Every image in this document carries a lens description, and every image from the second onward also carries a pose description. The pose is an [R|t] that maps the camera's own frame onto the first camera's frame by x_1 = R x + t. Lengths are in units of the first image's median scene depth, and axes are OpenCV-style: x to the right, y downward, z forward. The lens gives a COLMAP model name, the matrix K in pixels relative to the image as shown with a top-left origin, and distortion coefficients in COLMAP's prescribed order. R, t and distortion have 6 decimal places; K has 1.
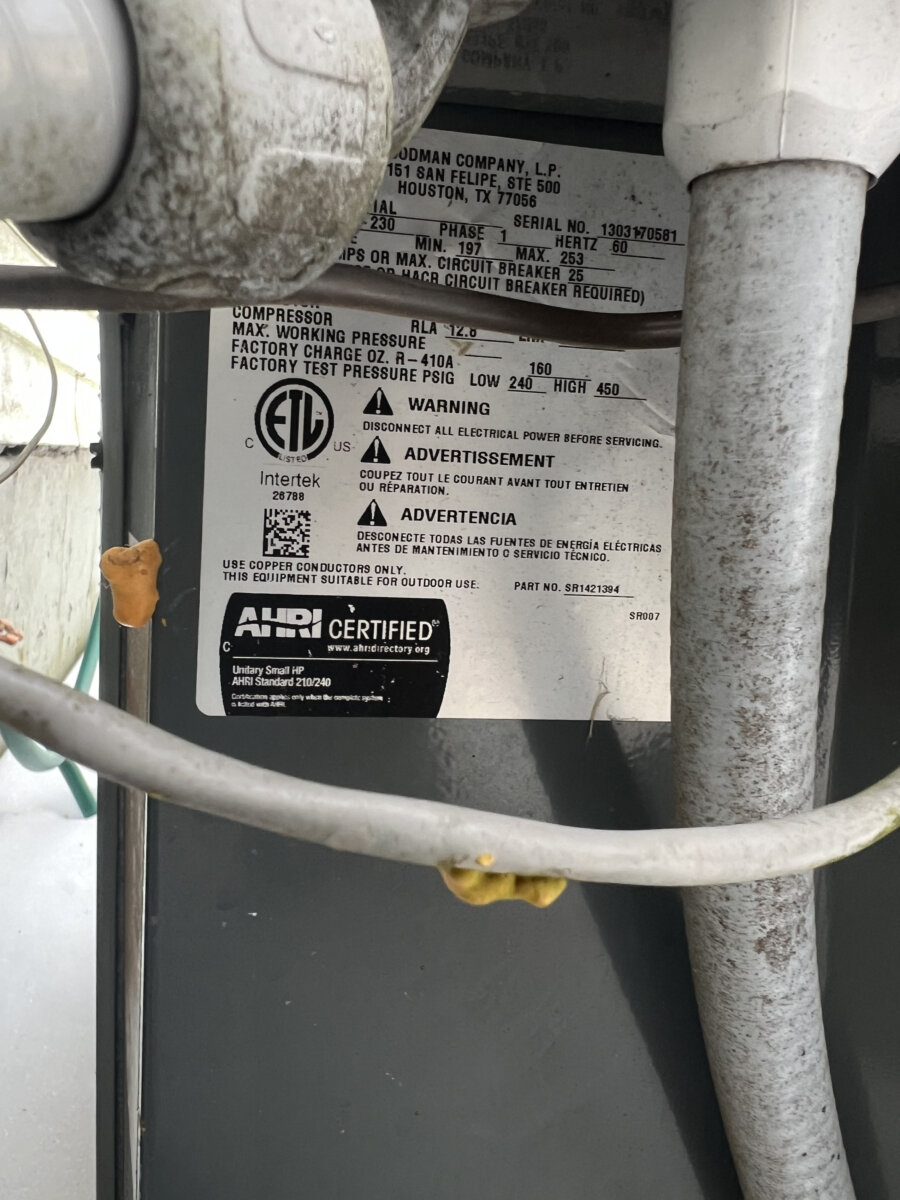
lens RADIAL K [[925.9, 0, 450.0], [0, 925.9, 600.0], [0, 0, 1]] dist [-0.004828, -0.008696]
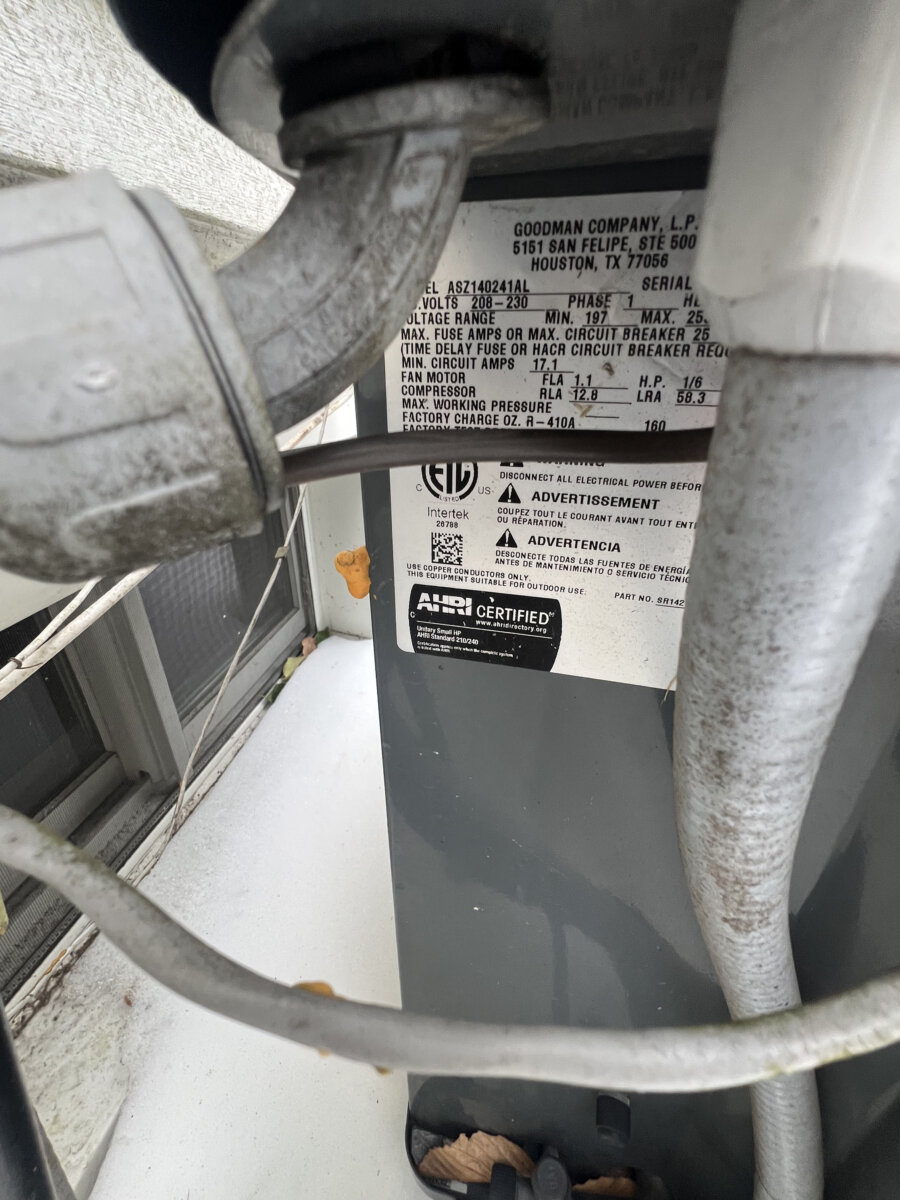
lens RADIAL K [[522.2, 0, 450.2], [0, 522.2, 632.6], [0, 0, 1]] dist [-0.008993, -0.000234]
pose [[0.901185, 0.174665, -0.396684, 0.173863], [-0.023661, 0.933670, 0.357353, -0.241119], [0.432789, -0.312655, 0.845542, 0.272764]]
